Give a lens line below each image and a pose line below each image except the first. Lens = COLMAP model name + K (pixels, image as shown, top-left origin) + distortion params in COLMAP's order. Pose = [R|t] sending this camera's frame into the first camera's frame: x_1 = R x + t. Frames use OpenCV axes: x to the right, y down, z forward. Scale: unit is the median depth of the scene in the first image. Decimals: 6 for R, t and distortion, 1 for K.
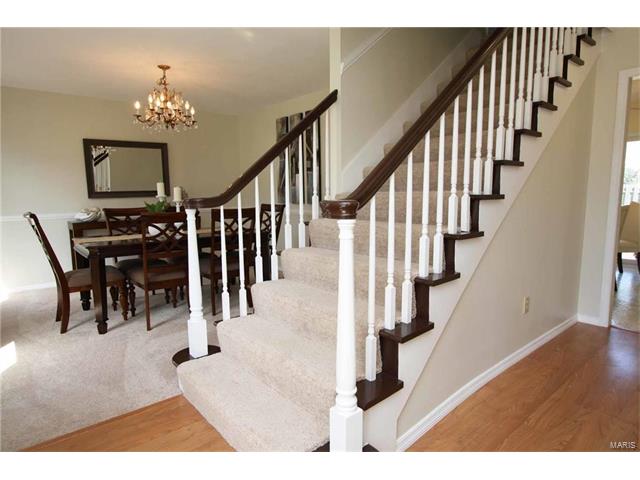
lens RADIAL K [[383.2, 0, 318.0], [0, 383.2, 237.9], [0, 0, 1]] dist [0.006860, 0.000045]
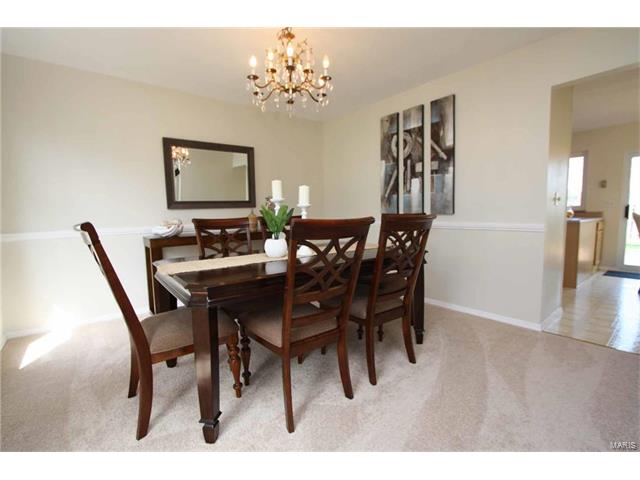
lens RADIAL K [[295.7, 0, 322.7], [0, 295.7, 240.4], [0, 0, 1]] dist [-0.019964, 0.002149]
pose [[0.999898, -0.005146, -0.013358, -0.299163], [0.004780, 0.999616, -0.027296, -0.019035], [0.013493, 0.027229, 0.999538, 0.436445]]
